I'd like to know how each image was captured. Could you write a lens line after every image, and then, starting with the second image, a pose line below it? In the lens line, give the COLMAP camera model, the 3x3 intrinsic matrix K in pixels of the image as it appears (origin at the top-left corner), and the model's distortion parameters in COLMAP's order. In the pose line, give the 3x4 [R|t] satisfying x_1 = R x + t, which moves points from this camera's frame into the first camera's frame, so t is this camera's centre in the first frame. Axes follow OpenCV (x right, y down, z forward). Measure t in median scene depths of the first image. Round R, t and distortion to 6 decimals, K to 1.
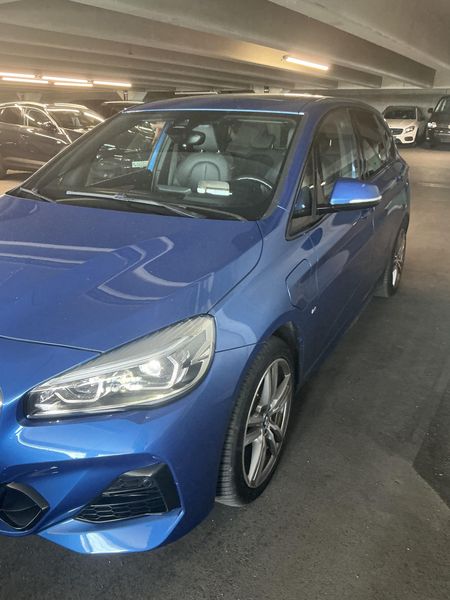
lens RADIAL K [[553.6, 0, 225.0], [0, 553.6, 300.0], [0, 0, 1]] dist [0.201258, -0.557040]
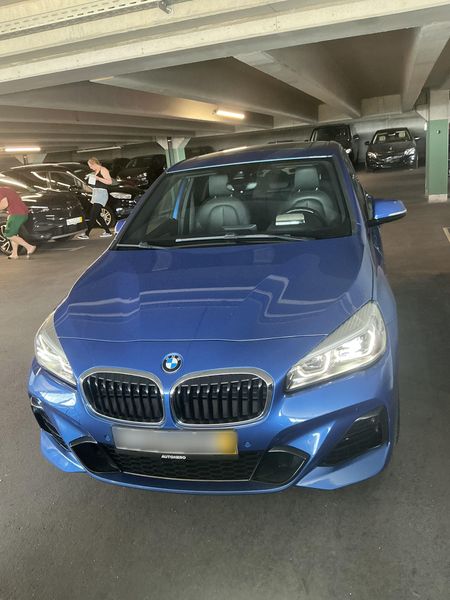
lens RADIAL K [[553.6, 0, 225.0], [0, 553.6, 300.0], [0, 0, 1]] dist [0.201258, -0.557040]
pose [[0.962731, -0.164603, 0.214605, -0.183539], [0.179756, 0.982283, -0.052980, 0.008288], [-0.202083, 0.089582, 0.975263, -0.078131]]
